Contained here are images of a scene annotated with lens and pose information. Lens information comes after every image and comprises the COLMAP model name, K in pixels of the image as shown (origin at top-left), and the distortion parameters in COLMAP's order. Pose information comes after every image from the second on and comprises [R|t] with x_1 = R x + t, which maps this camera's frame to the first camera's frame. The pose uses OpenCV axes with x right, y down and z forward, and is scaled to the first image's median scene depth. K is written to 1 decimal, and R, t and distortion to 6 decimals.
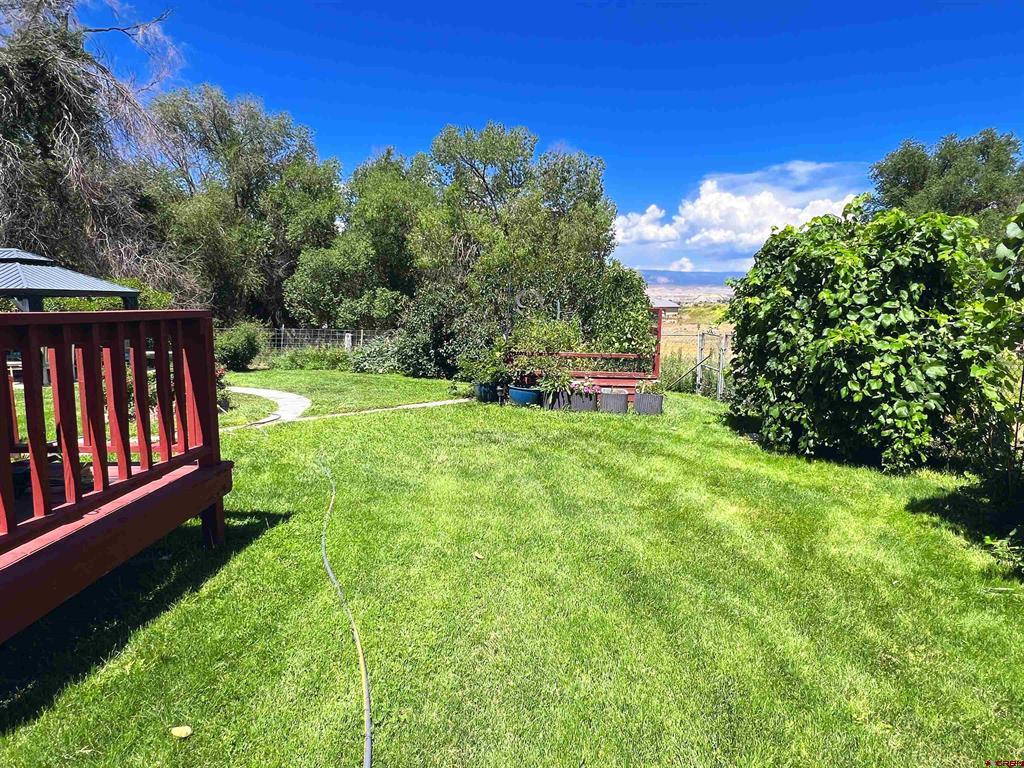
lens RADIAL K [[586.5, 0, 510.2], [0, 586.5, 387.1], [0, 0, 1]] dist [-0.004089, 0.001660]
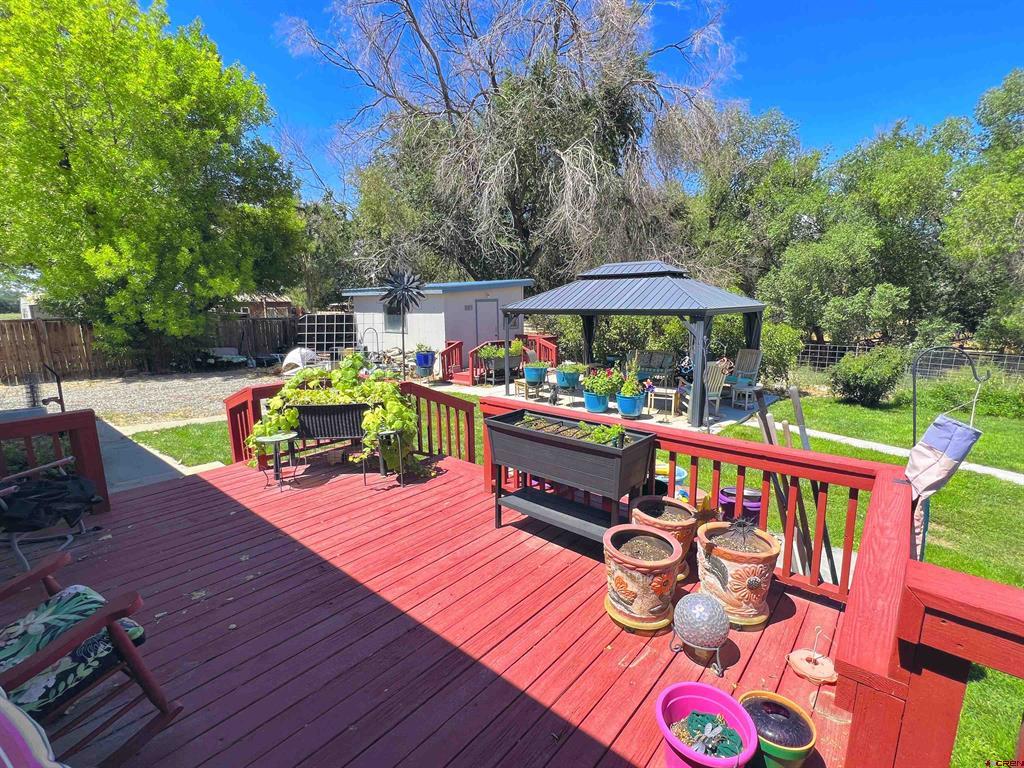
lens RADIAL K [[479.6, 0, 514.7], [0, 479.6, 382.9], [0, 0, 1]] dist [0.001467, 0.001221]
pose [[0.769672, 0.103330, -0.630022, -0.172642], [-0.078619, 0.994645, 0.067087, -0.025771], [0.633580, -0.002103, 0.773674, 0.090612]]
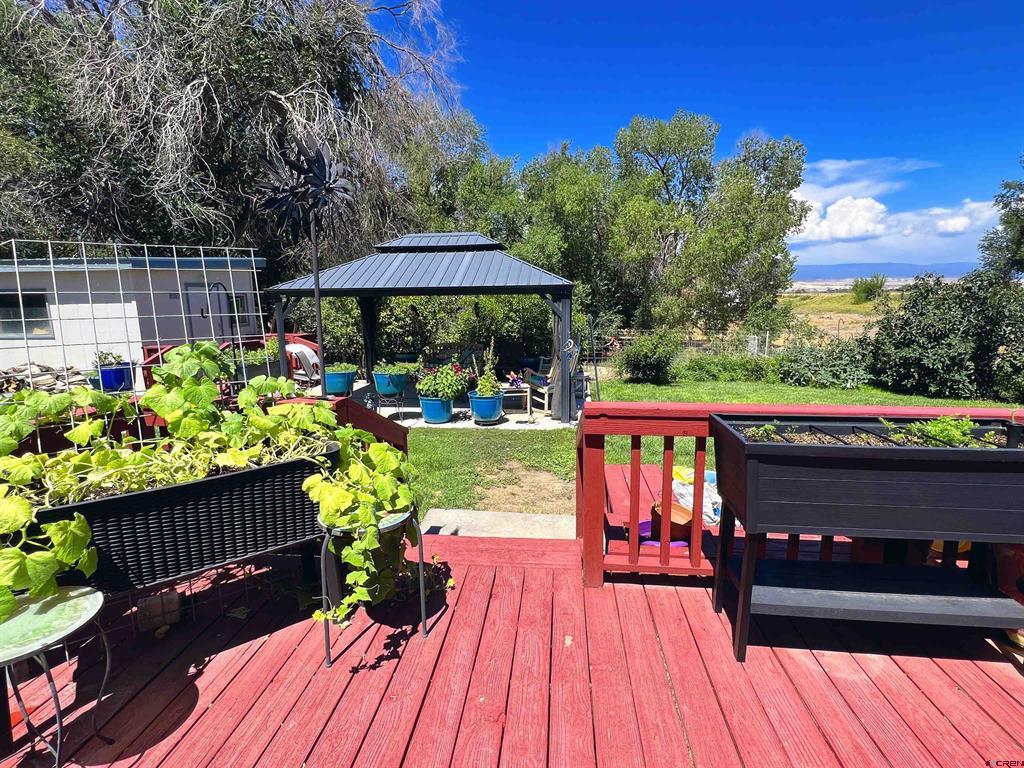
lens RADIAL K [[508.9, 0, 509.3], [0, 508.9, 386.5], [0, 0, 1]] dist [-0.003298, 0.000388]
pose [[0.996079, 0.006645, -0.088221, -0.243409], [-0.003477, 0.999345, 0.036013, -0.019512], [0.088402, -0.035565, 0.995450, 0.109836]]
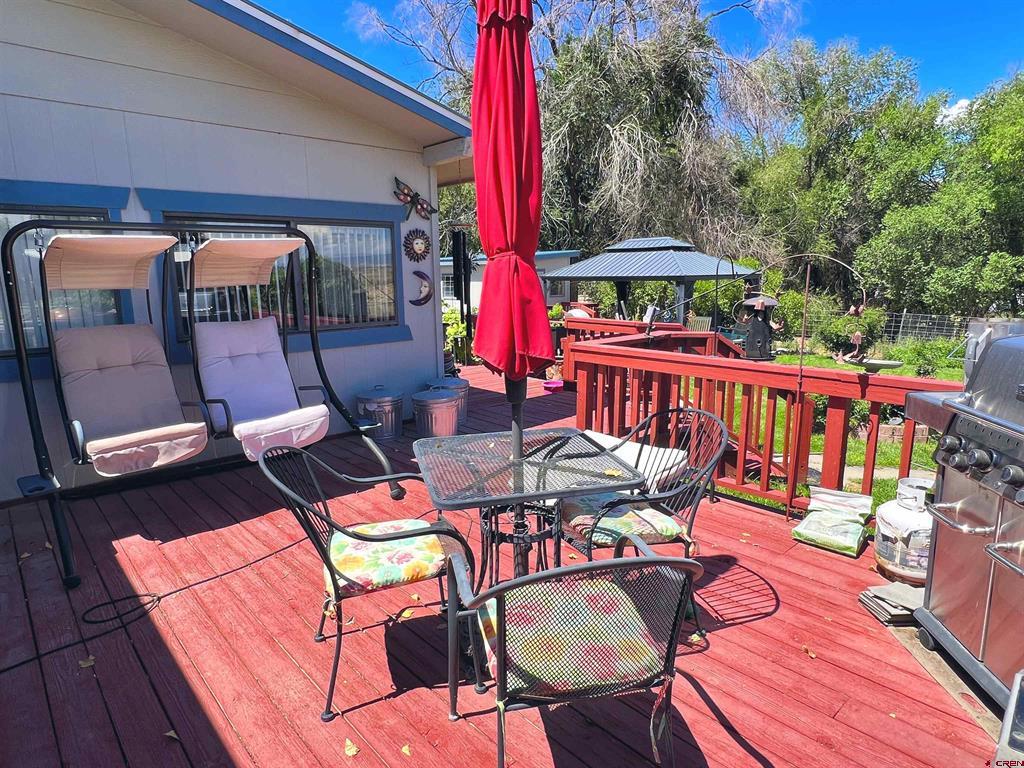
lens RADIAL K [[600.1, 0, 509.8], [0, 600.1, 384.7], [0, 0, 1]] dist [0.001308, -0.000846]
pose [[0.679045, 0.132293, -0.722078, -0.061576], [-0.093469, 0.991203, 0.093702, -0.011684], [0.728122, 0.003864, 0.685437, -0.001758]]
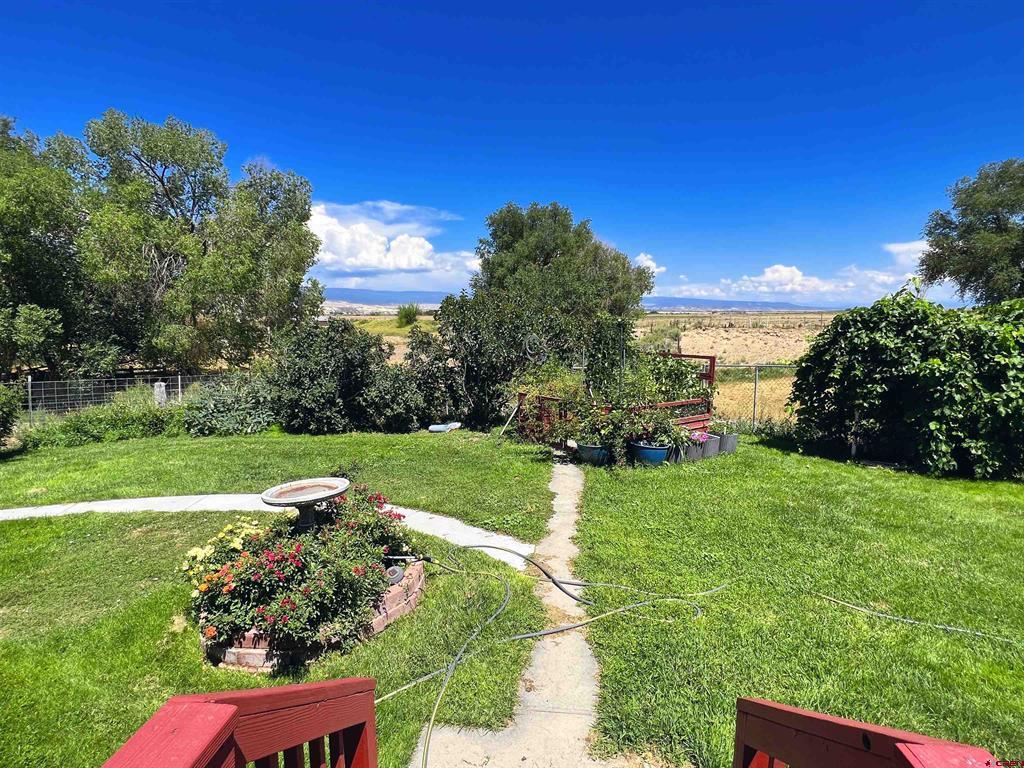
lens RADIAL K [[508.9, 0, 508.7], [0, 508.9, 385.6], [0, 0, 1]] dist [-0.003298, 0.000388]
pose [[0.782242, -0.081349, 0.617640, -0.143137], [0.083405, 0.996188, 0.025575, -0.029566], [-0.617366, 0.031509, 0.786045, 0.103863]]
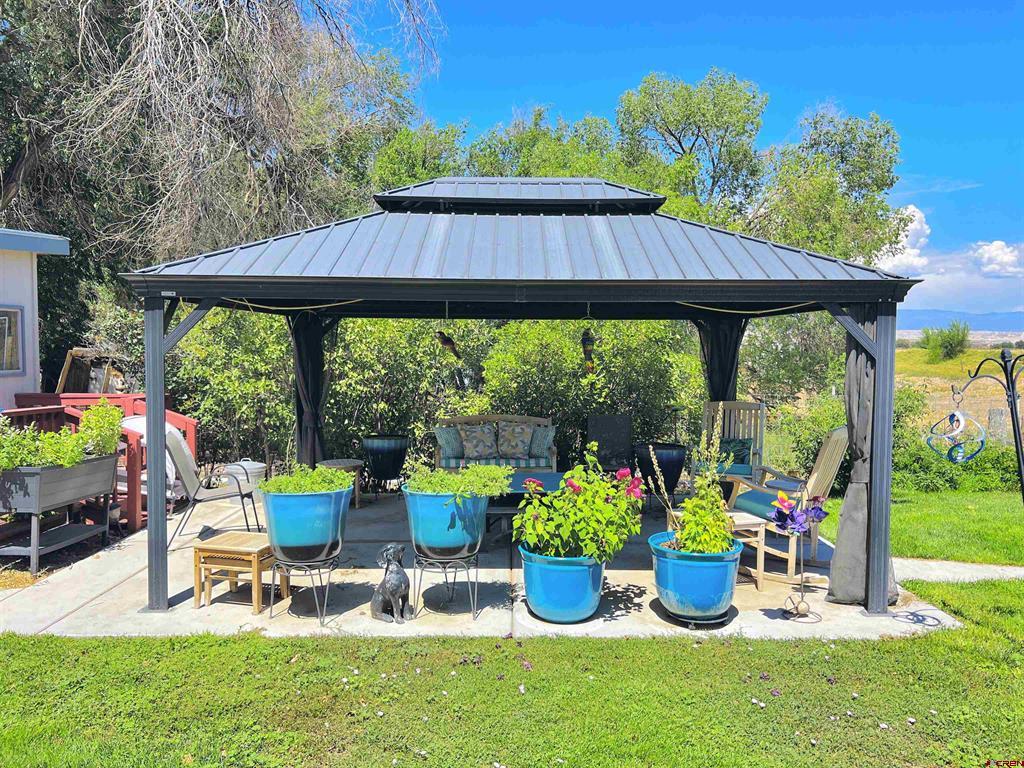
lens RADIAL K [[772.2, 0, 508.7], [0, 772.2, 388.3], [0, 0, 1]] dist [0.004600, 0.000078]
pose [[0.999091, 0.008009, 0.041880, -0.299714], [-0.004385, 0.996292, -0.085926, -0.022927], [-0.042412, 0.085664, 0.995421, 0.179721]]
